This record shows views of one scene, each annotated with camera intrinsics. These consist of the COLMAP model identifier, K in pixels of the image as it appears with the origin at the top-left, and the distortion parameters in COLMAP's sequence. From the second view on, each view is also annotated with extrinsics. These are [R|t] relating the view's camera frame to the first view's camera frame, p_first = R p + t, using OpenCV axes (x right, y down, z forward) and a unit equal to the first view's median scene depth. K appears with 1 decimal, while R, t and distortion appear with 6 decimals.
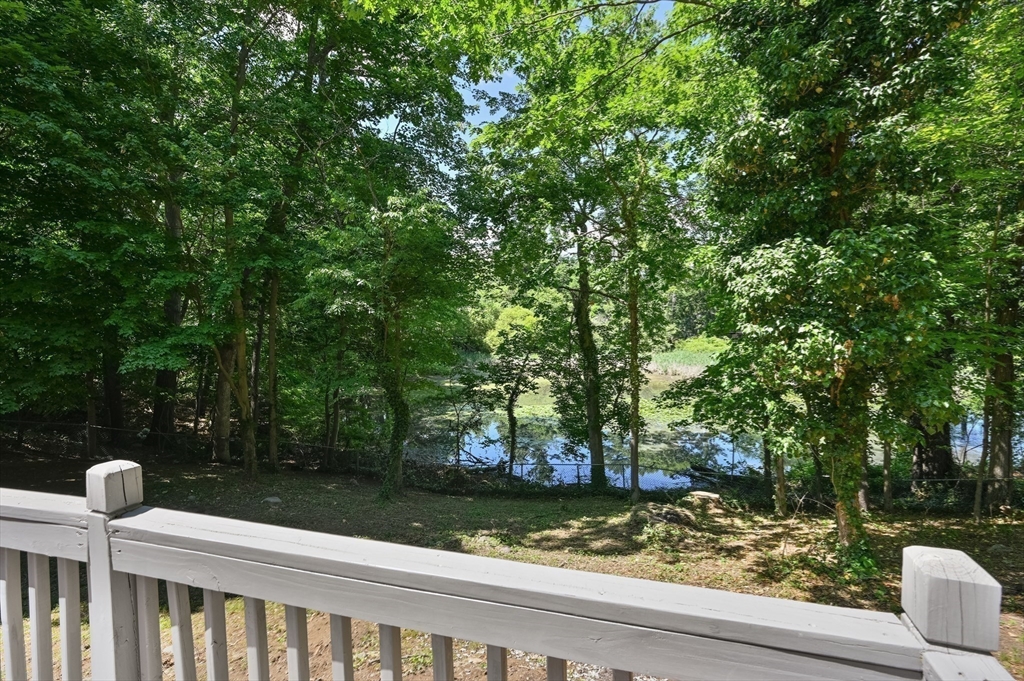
lens RADIAL K [[462.5, 0, 509.4], [0, 462.5, 336.0], [0, 0, 1]] dist [0.002515, -0.000710]
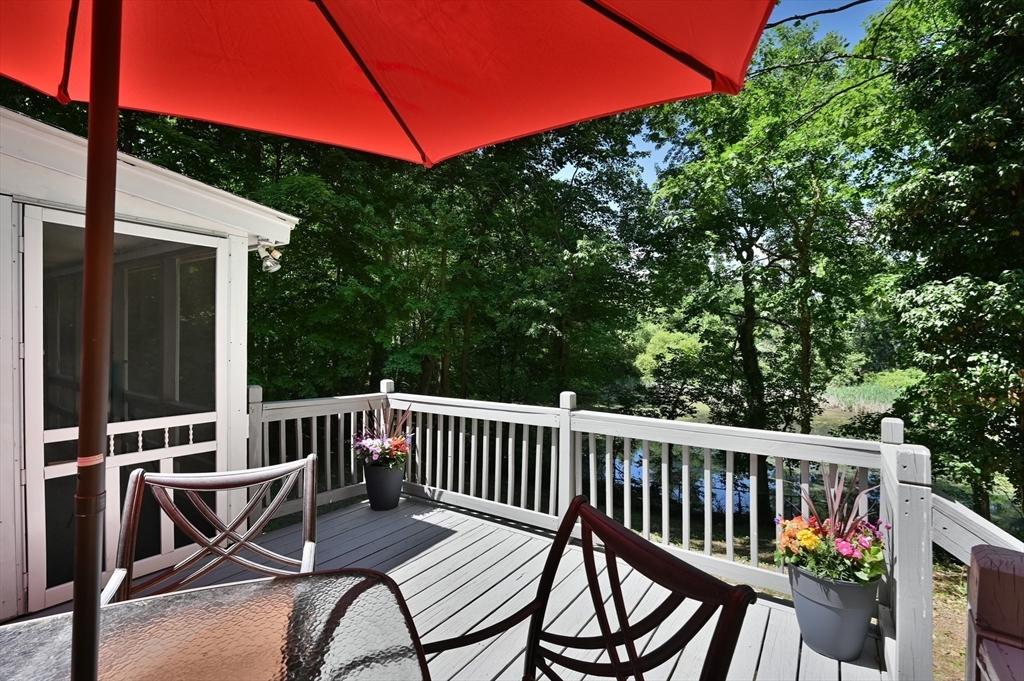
lens RADIAL K [[462.5, 0, 518.5], [0, 462.5, 342.5], [0, 0, 1]] dist [0.002515, -0.000710]
pose [[0.955727, 0.024721, -0.293214, -0.022699], [-0.034624, 0.998990, -0.028630, 0.004696], [0.292210, 0.037515, 0.955618, -0.106035]]
